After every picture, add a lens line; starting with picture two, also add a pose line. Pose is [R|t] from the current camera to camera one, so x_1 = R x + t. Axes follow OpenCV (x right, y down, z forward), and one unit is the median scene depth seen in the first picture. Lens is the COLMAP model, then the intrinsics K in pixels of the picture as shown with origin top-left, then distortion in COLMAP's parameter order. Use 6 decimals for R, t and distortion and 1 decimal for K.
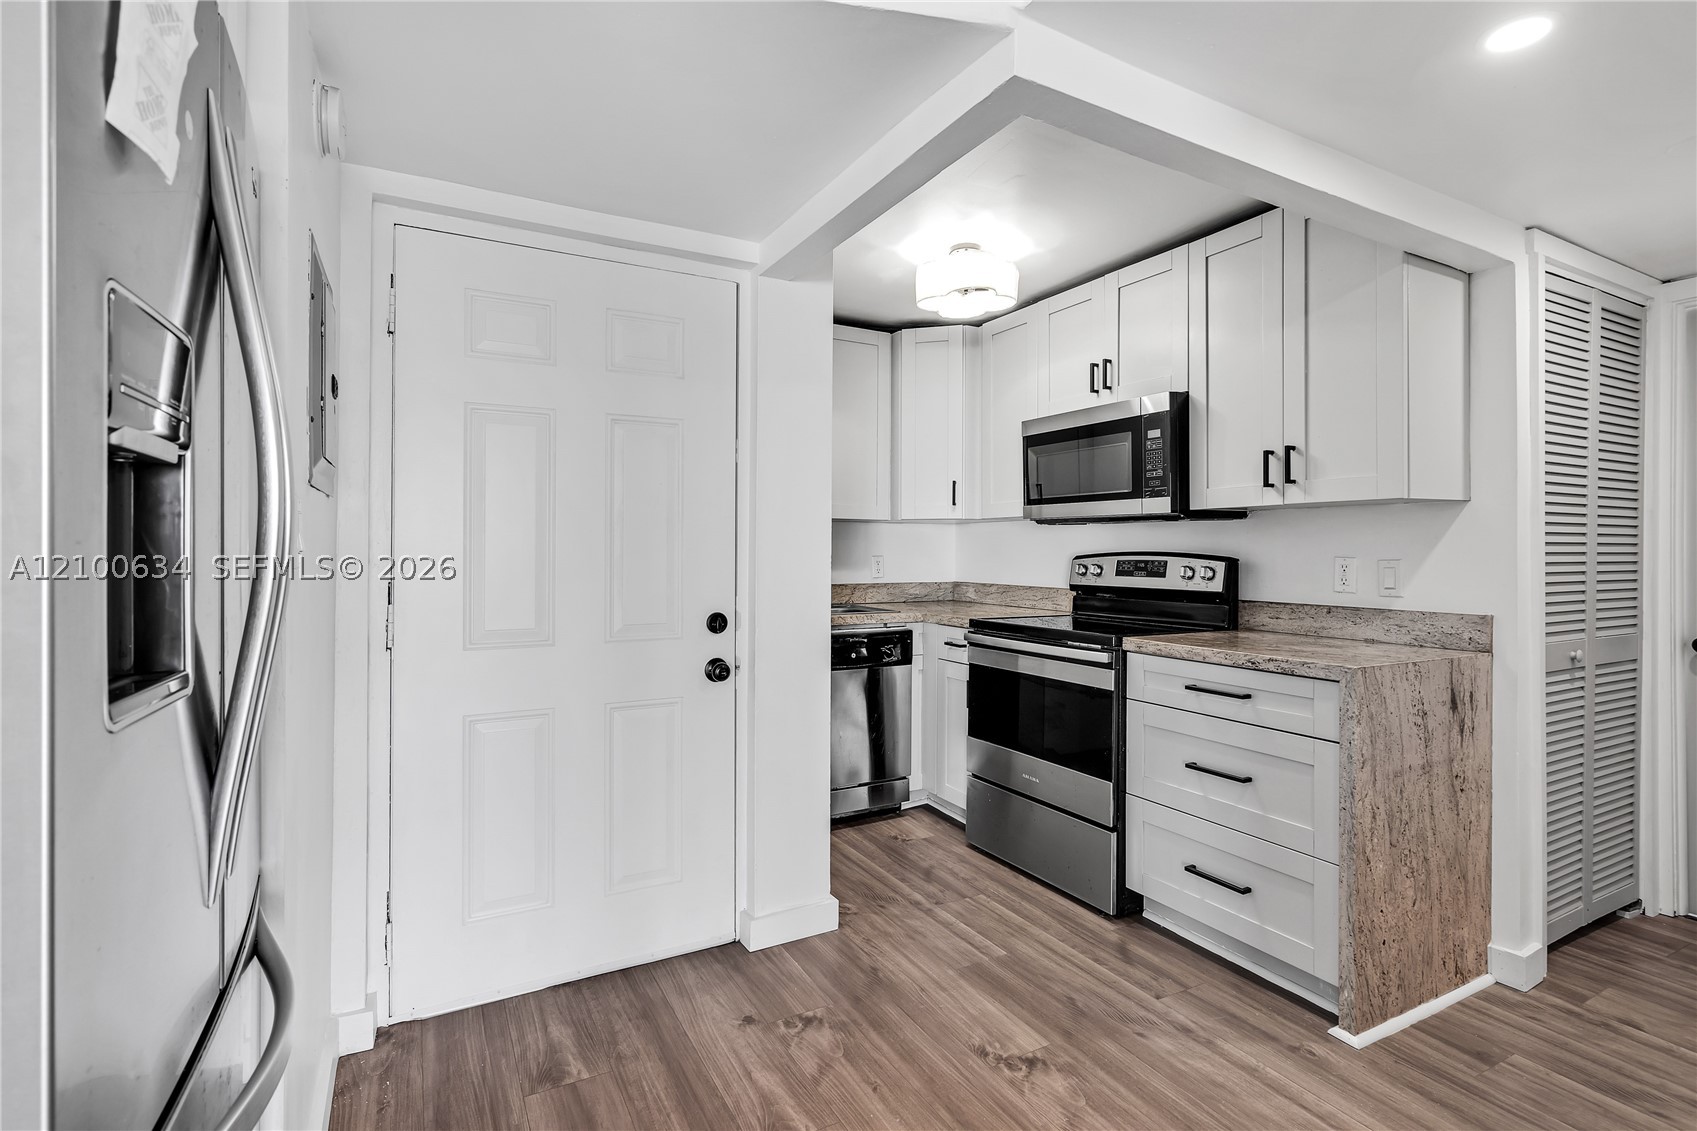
lens RADIAL K [[799.0, 0, 844.6], [0, 799.0, 546.7], [0, 0, 1]] dist [-0.000207, 0.000373]
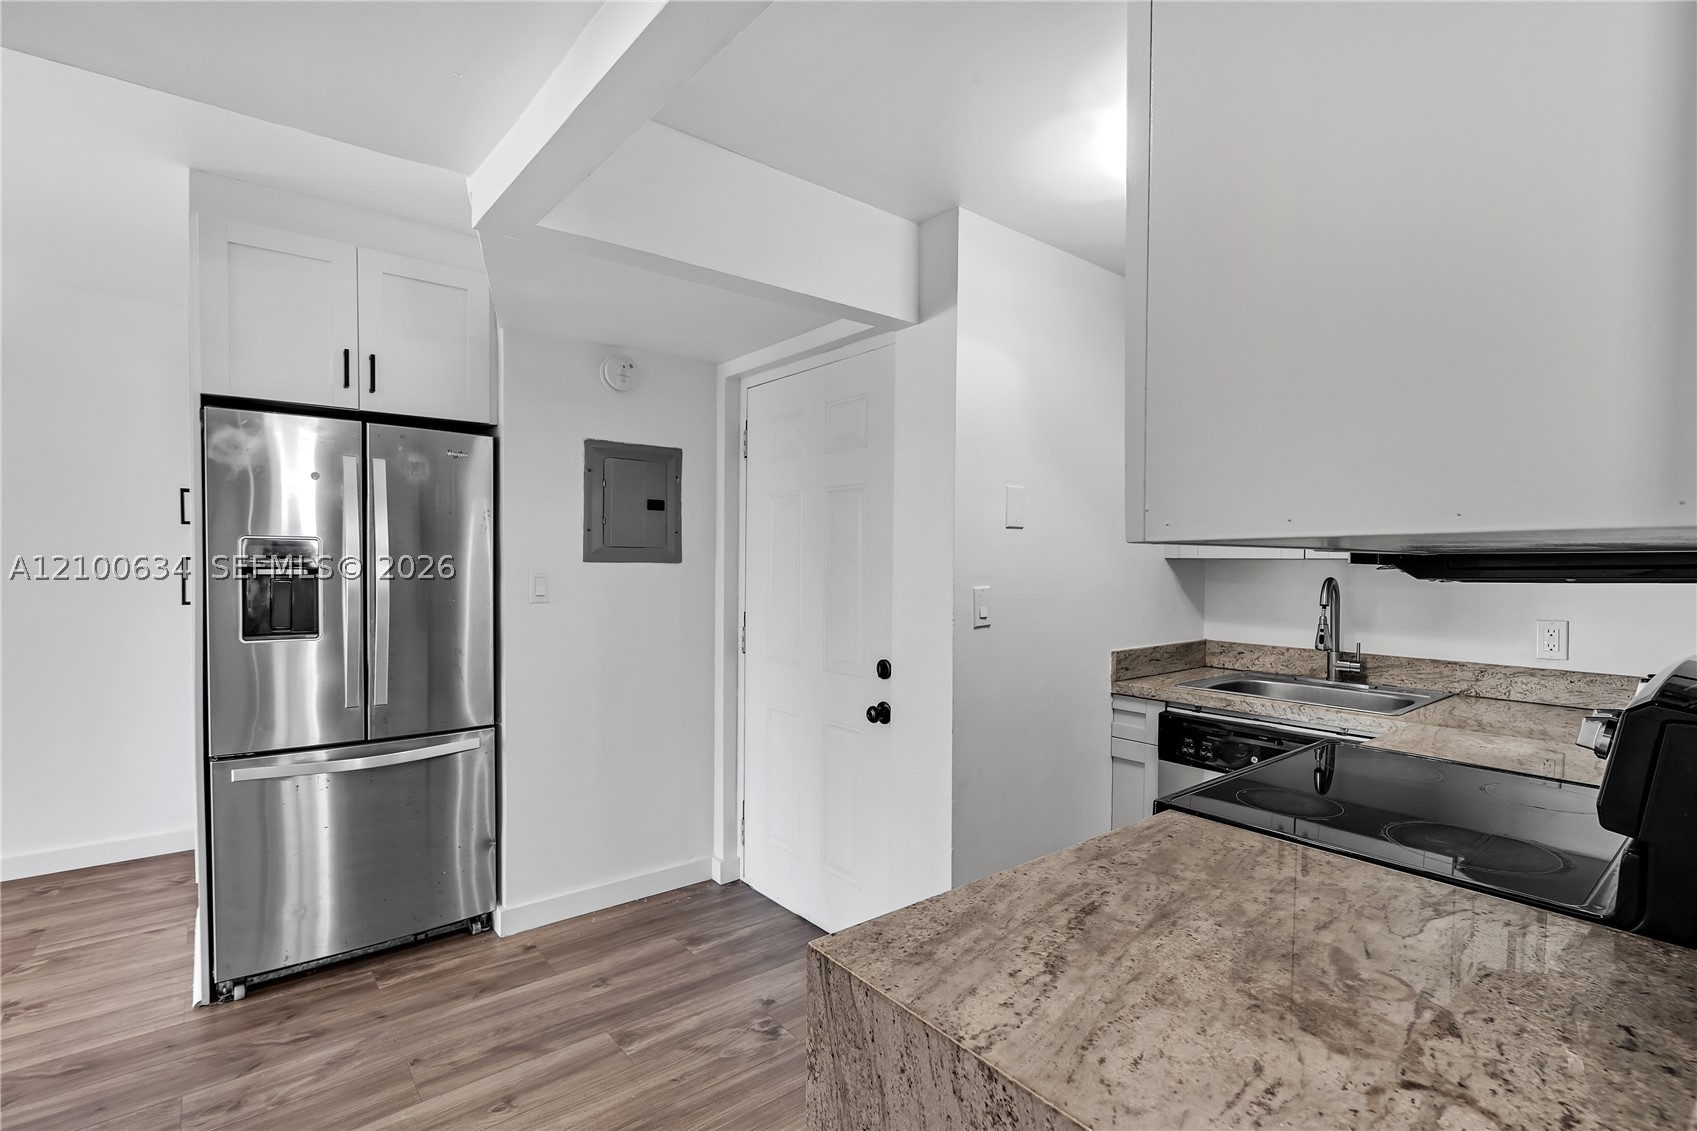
lens RADIAL K [[785.6, 0, 851.5], [0, 785.6, 552.5], [0, 0, 1]] dist [0.002581, 0.000304]
pose [[0.195666, 0.001158, -0.980670, 1.101546], [-0.000433, 0.999999, 0.001094, -0.081748], [0.980670, 0.000211, 0.195666, 0.936036]]
